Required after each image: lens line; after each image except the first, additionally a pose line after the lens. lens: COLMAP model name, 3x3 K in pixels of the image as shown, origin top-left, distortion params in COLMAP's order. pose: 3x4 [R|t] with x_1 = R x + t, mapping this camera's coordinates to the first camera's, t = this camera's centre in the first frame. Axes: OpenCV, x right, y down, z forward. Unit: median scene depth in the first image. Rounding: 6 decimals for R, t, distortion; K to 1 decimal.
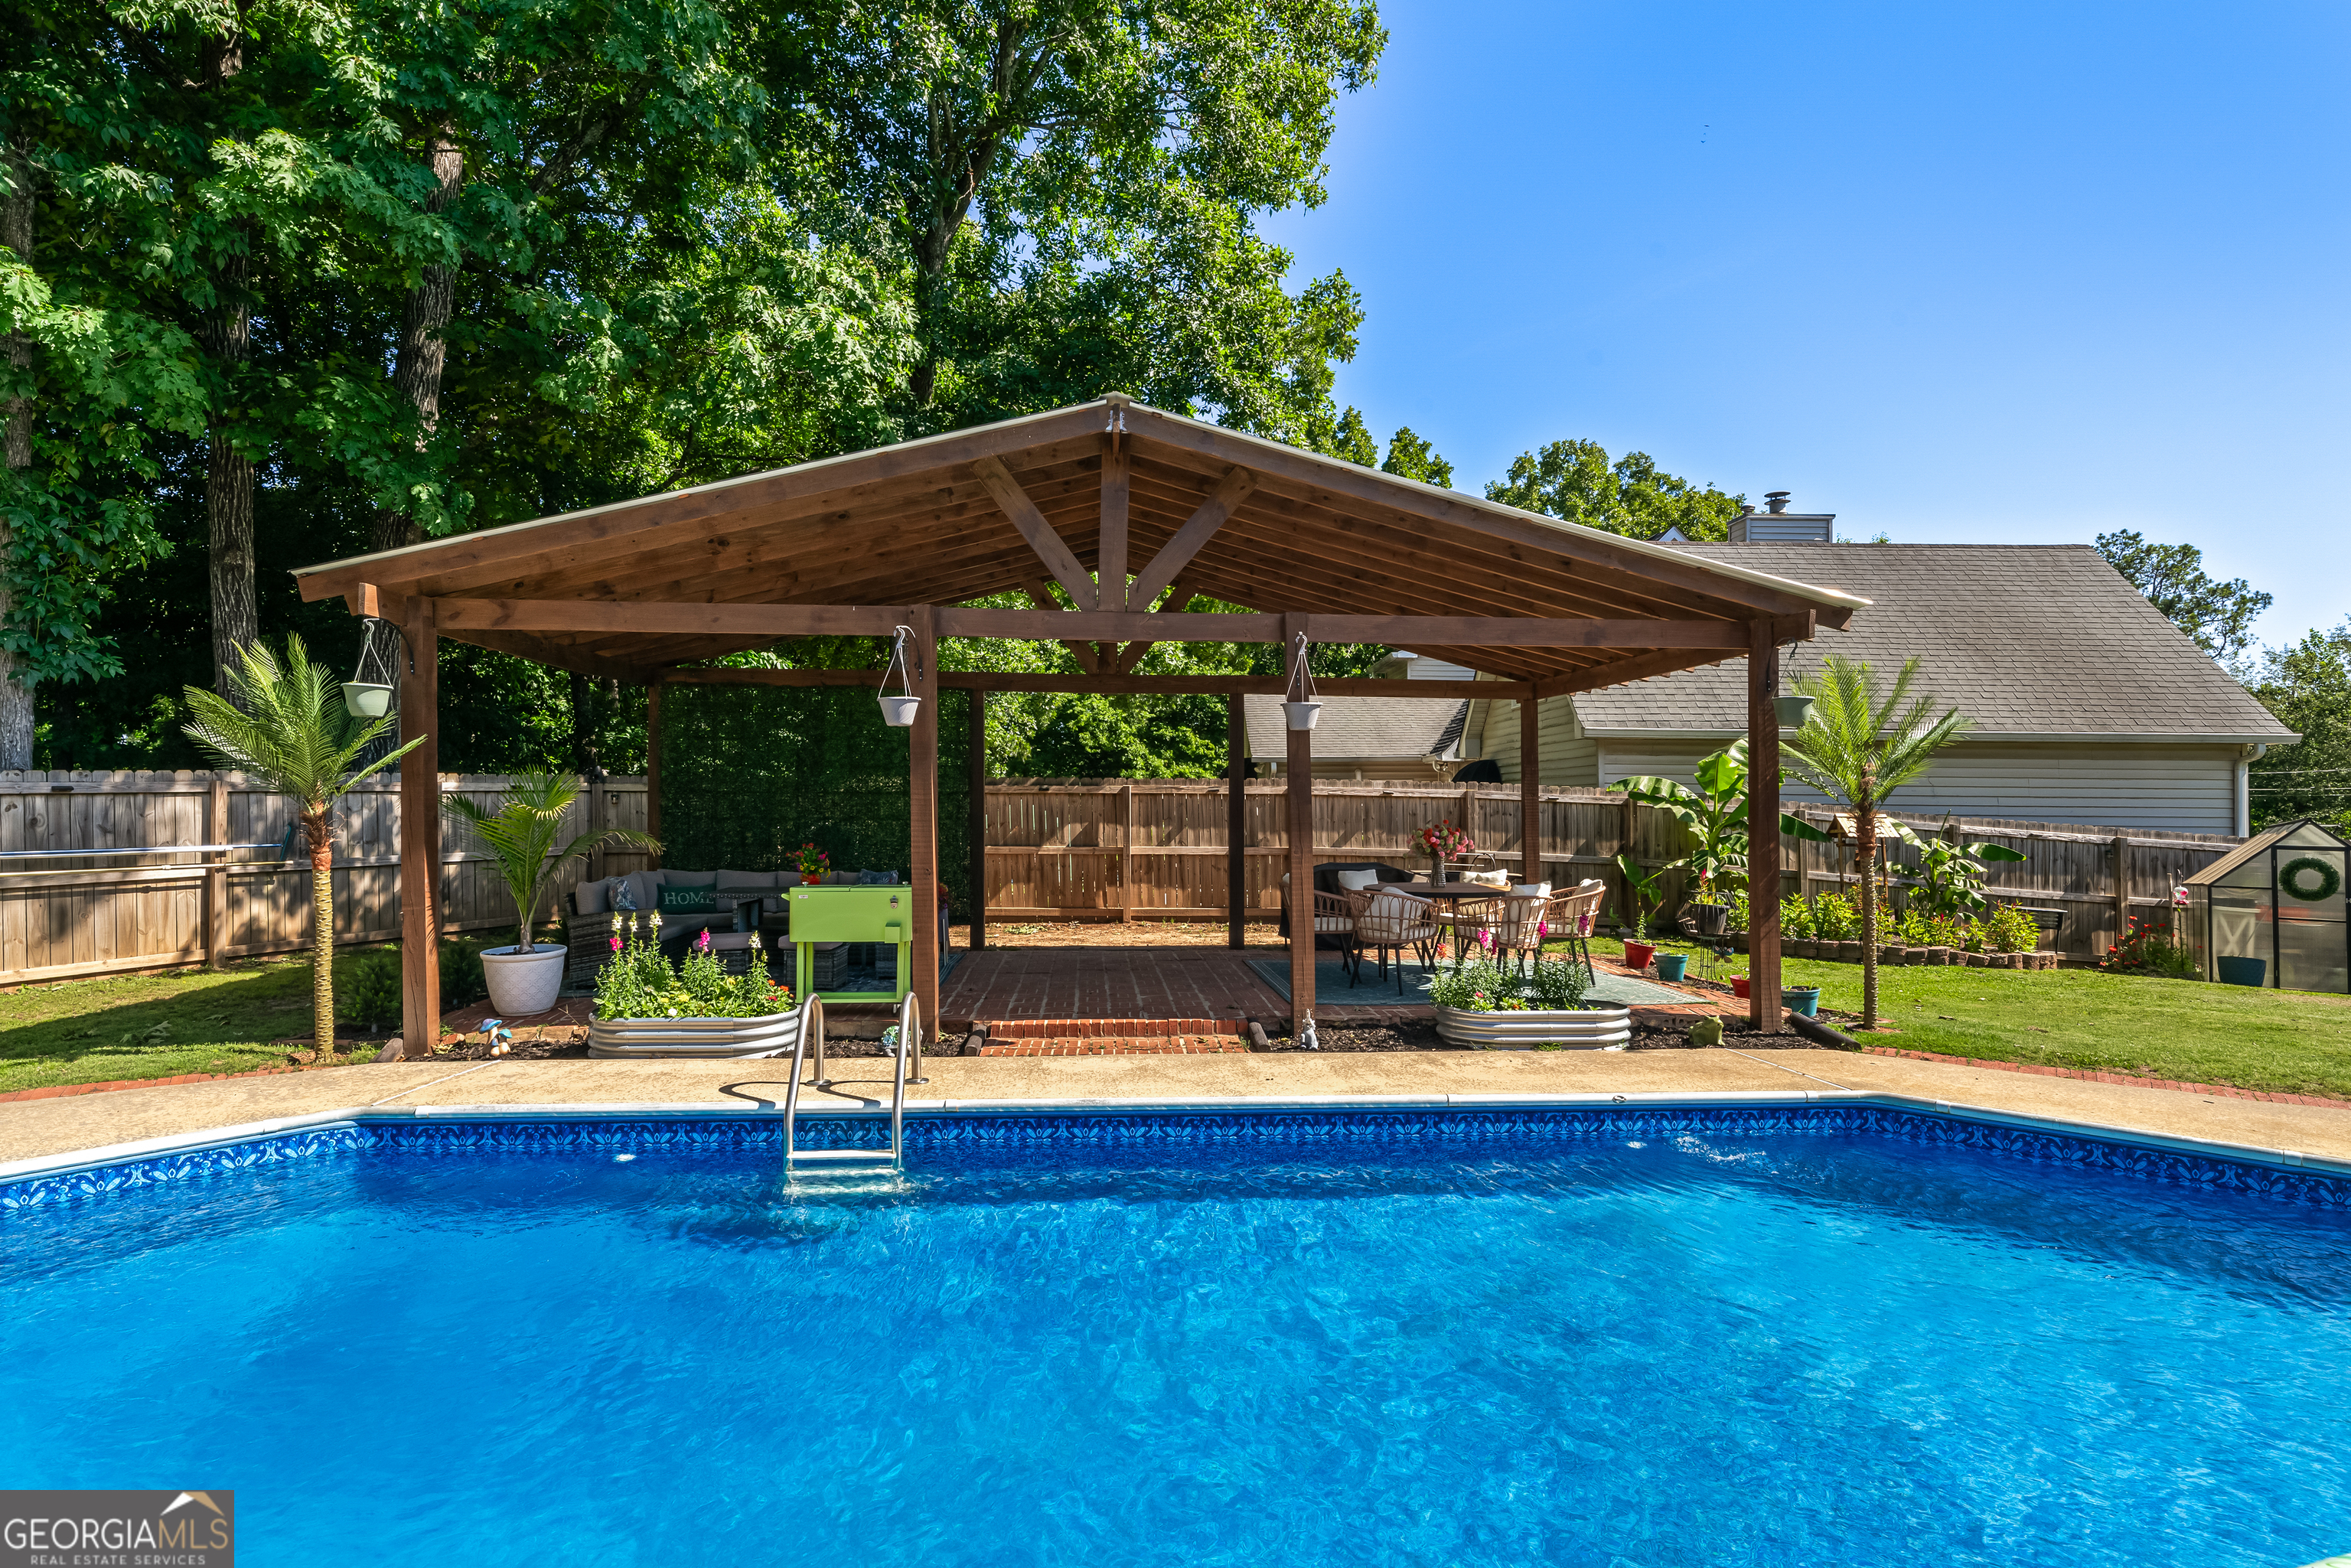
lens RADIAL K [[1207.0, 0, 1161.0], [0, 1207.0, 778.9], [0, 0, 1]] dist [0.007609, 0.001463]
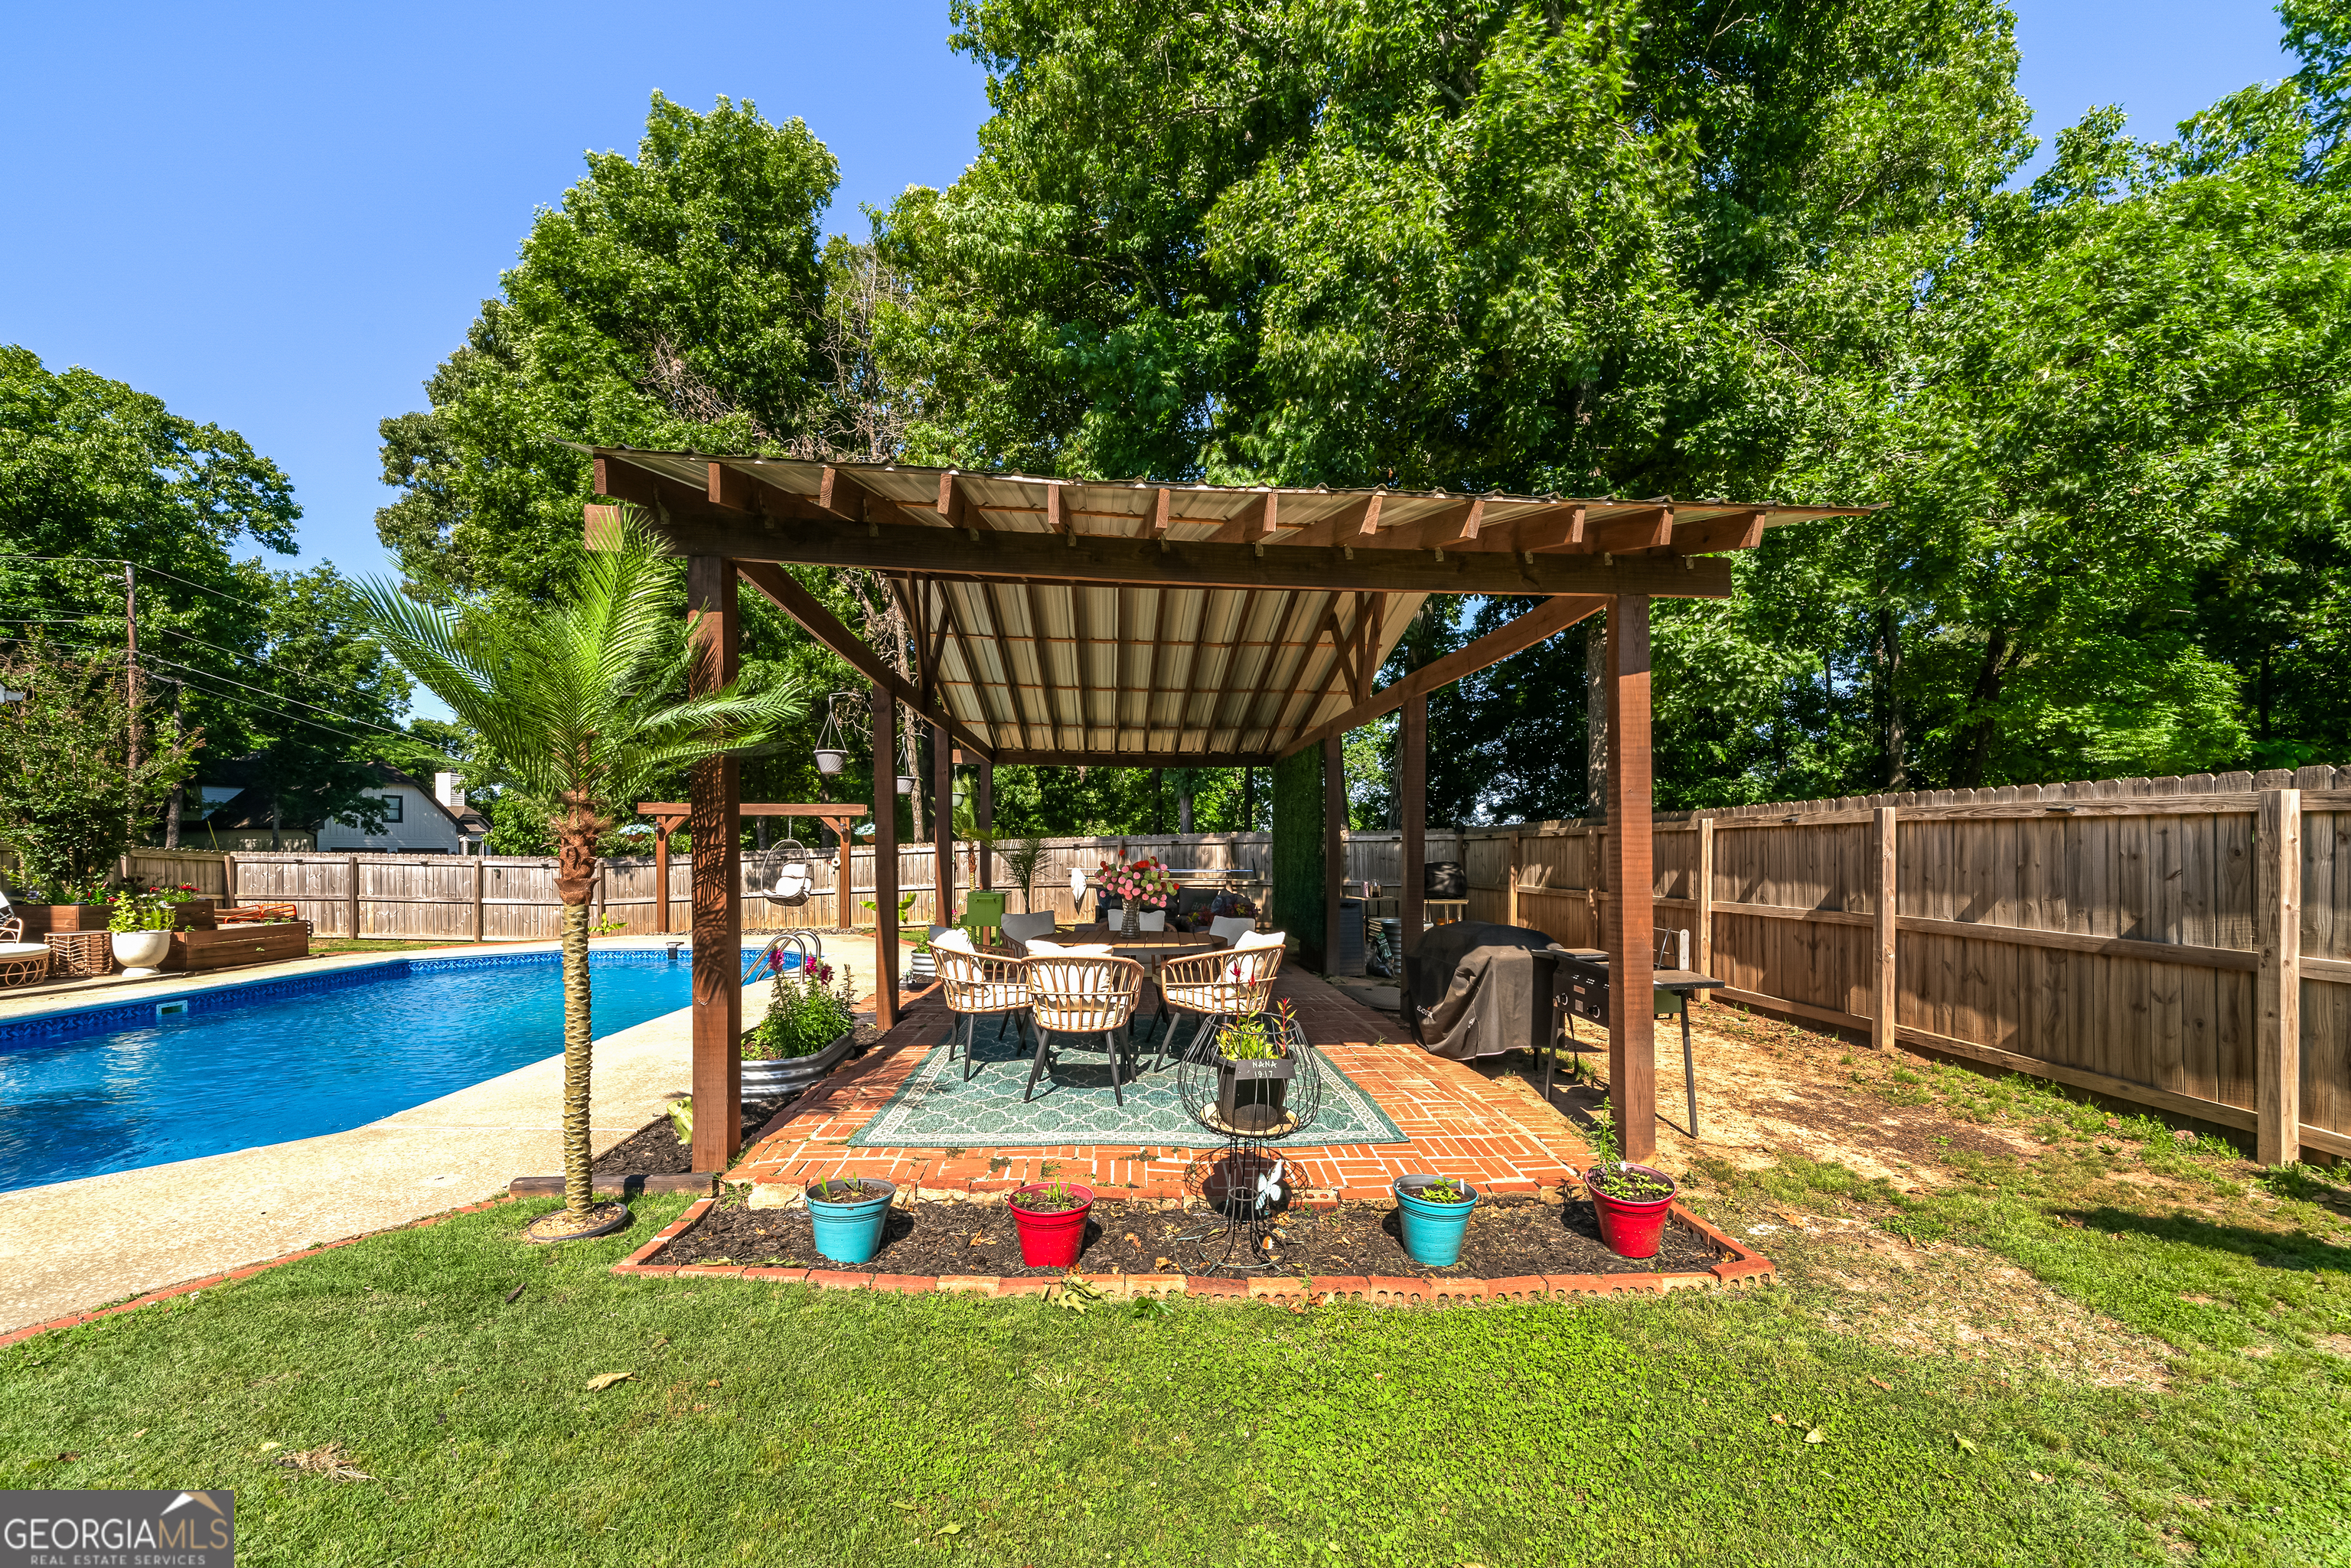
lens RADIAL K [[897.3, 0, 1158.1], [0, 897.3, 861.2], [0, 0, 1]] dist [-0.006233, 0.001168]
pose [[0.015712, 0.004965, -0.999864, 0.537744], [0.014286, 0.999884, 0.005189, 0.025685], [0.999775, -0.014366, 0.015639, 0.692388]]
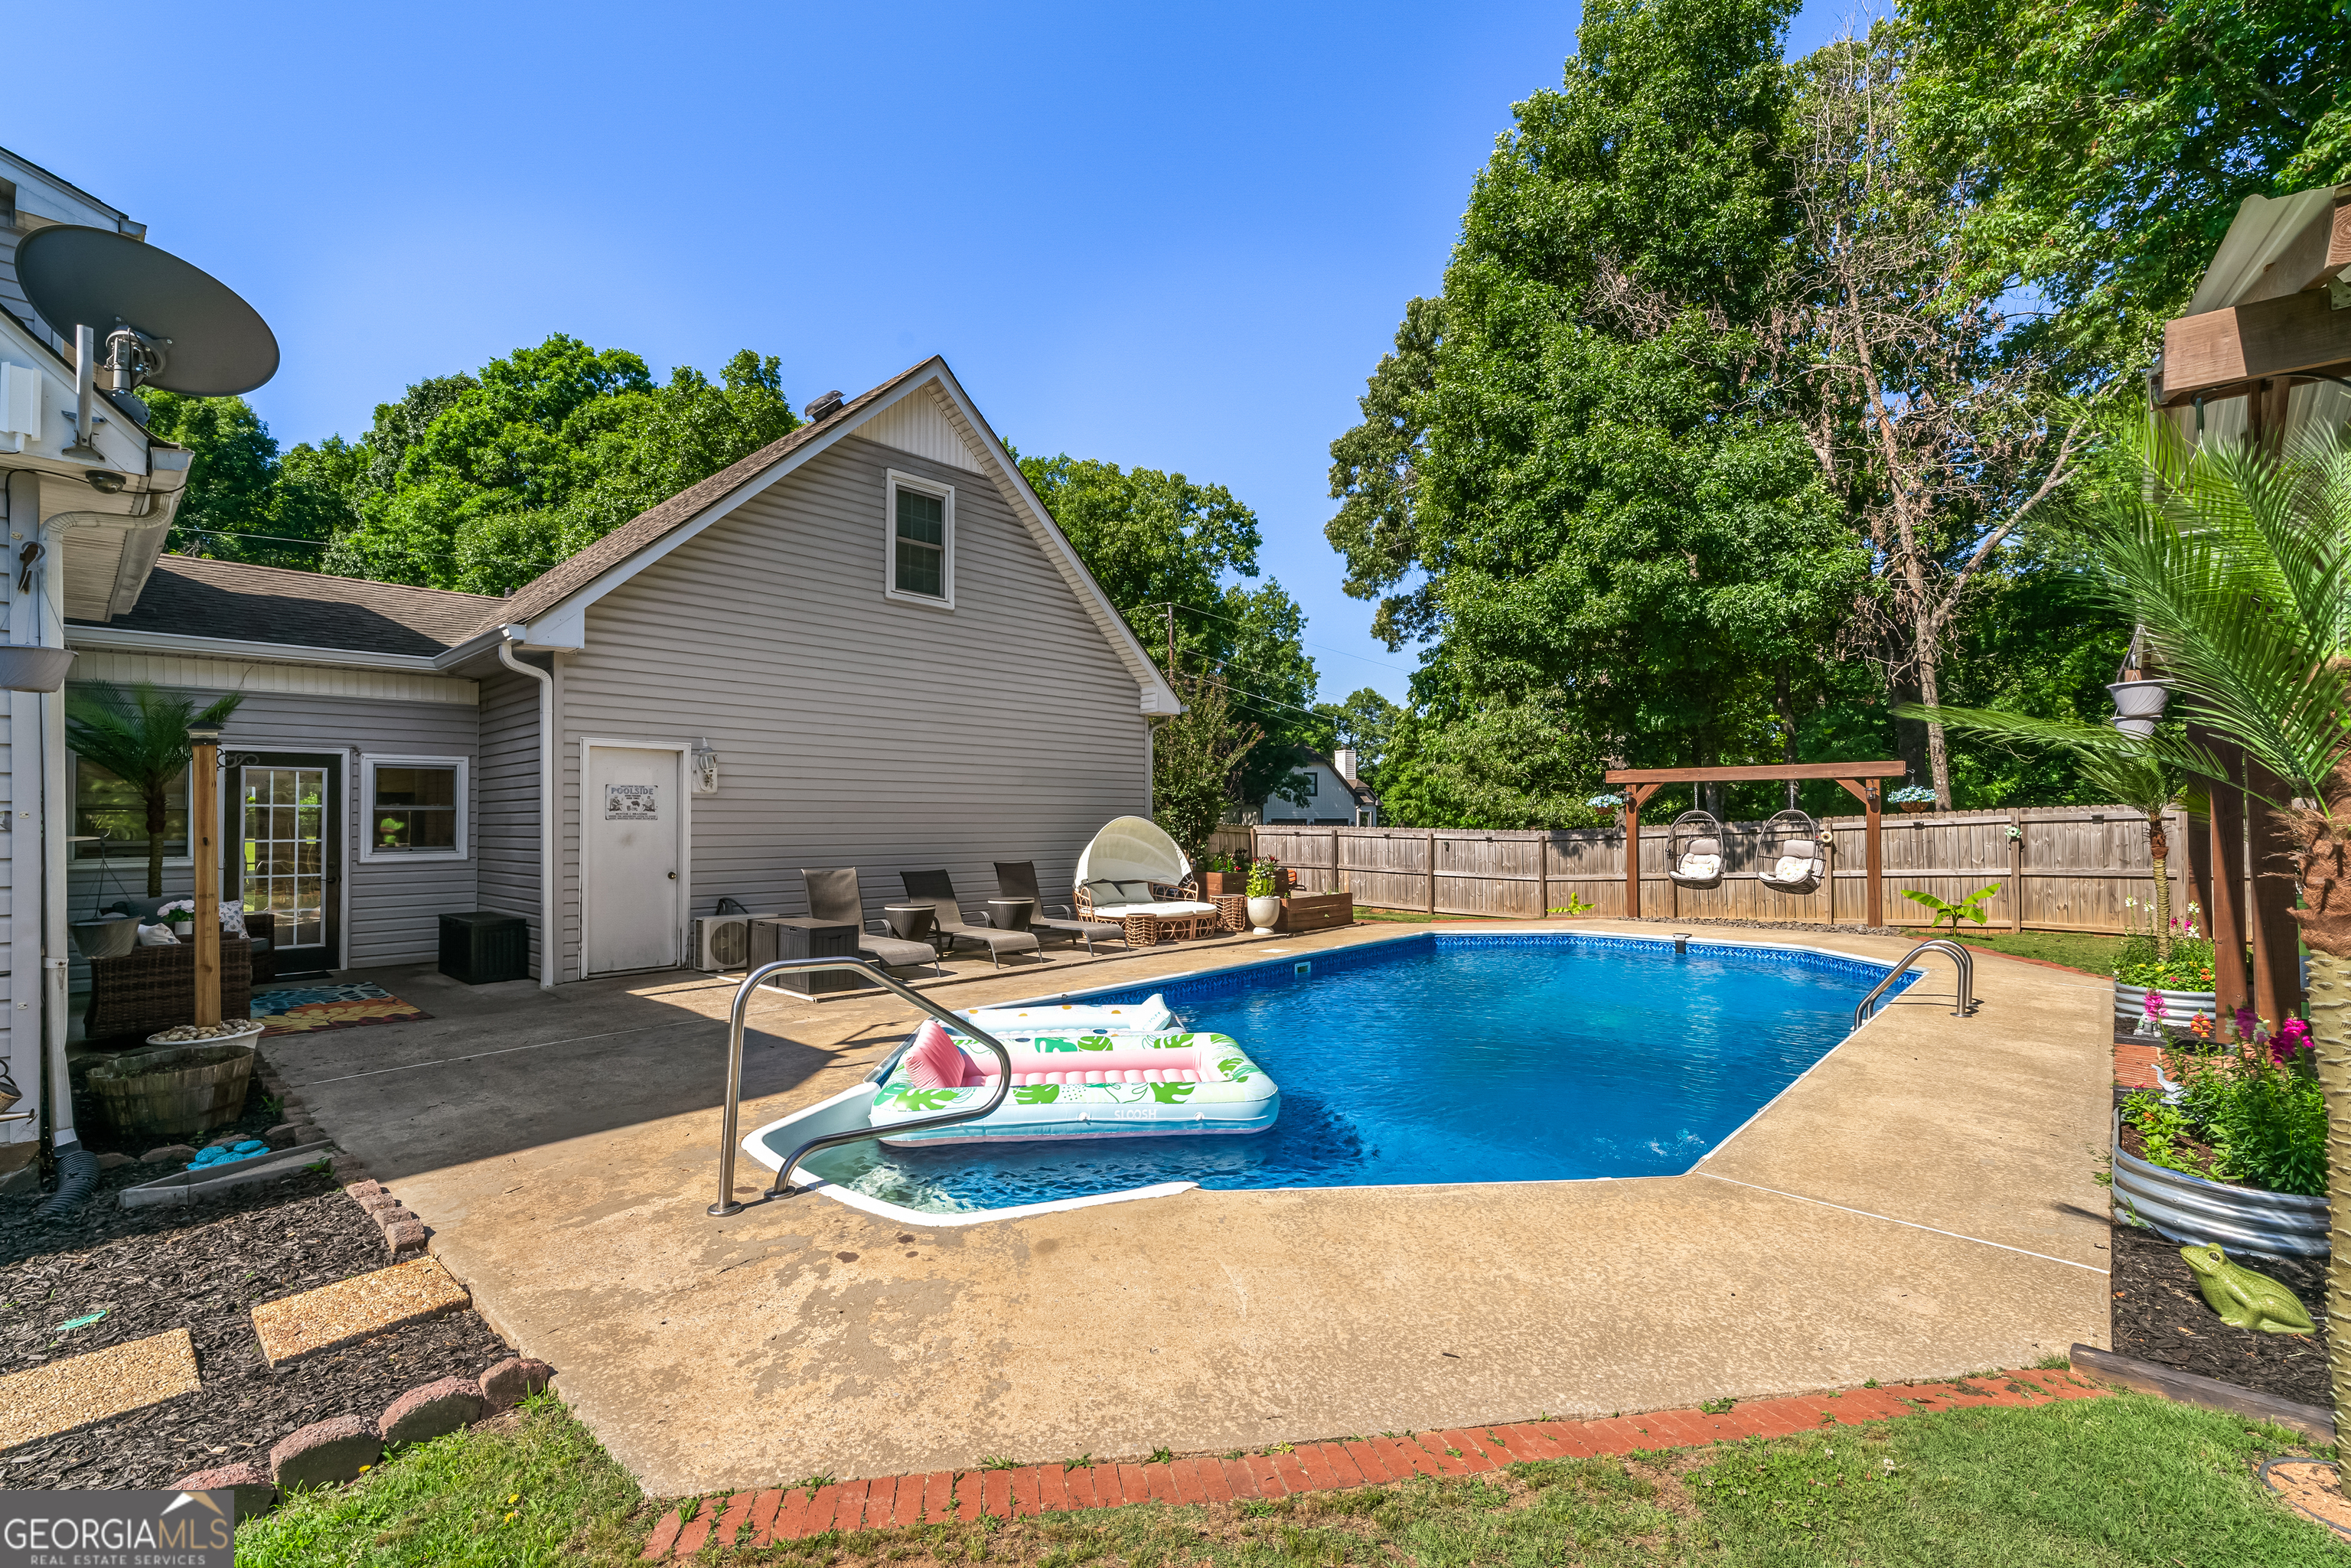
lens RADIAL K [[1010.5, 0, 1192.1], [0, 1010.5, 804.9], [0, 0, 1]] dist [-0.009276, 0.000469]
pose [[-0.711261, -0.012441, -0.702818, 0.538109], [0.012274, 0.999471, -0.030113, 0.015165], [0.702821, -0.030045, -0.710732, 0.540004]]
